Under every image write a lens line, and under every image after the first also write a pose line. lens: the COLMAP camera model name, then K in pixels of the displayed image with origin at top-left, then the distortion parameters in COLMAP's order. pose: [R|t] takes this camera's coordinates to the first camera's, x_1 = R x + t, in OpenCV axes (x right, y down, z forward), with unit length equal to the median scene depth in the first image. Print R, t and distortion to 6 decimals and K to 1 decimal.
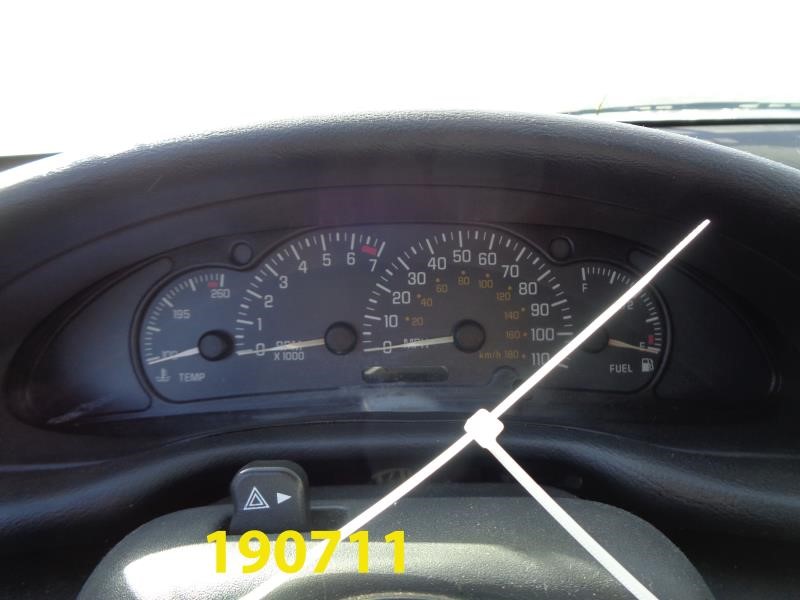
lens RADIAL K [[623.5, 0, 399.2], [0, 623.5, 305.0], [0, 0, 1]] dist [0.025326, -0.011786]
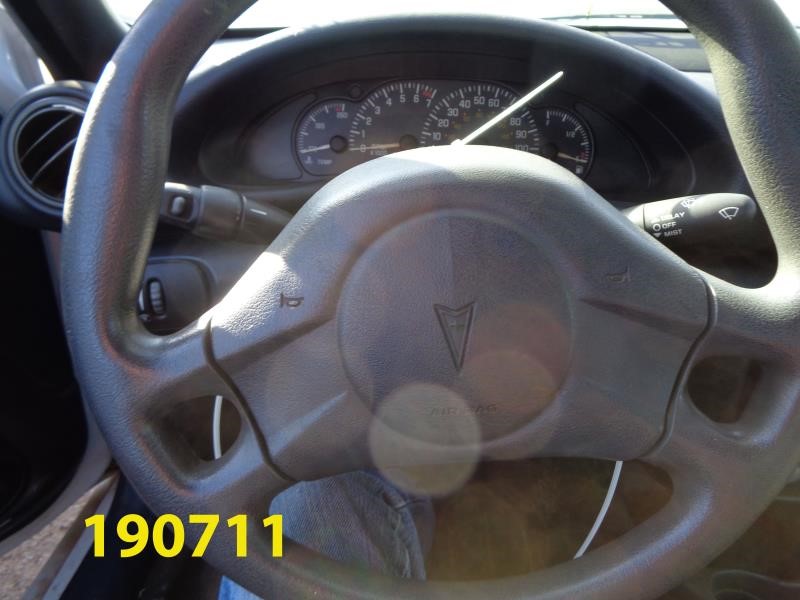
lens RADIAL K [[623.5, 0, 400.8], [0, 623.5, 291.7], [0, 0, 1]] dist [0.025326, -0.011786]
pose [[0.997968, 0.059454, -0.022906, -0.048368], [-0.055992, 0.989935, 0.129979, 0.239498], [0.030403, -0.128432, 0.991252, -0.826518]]
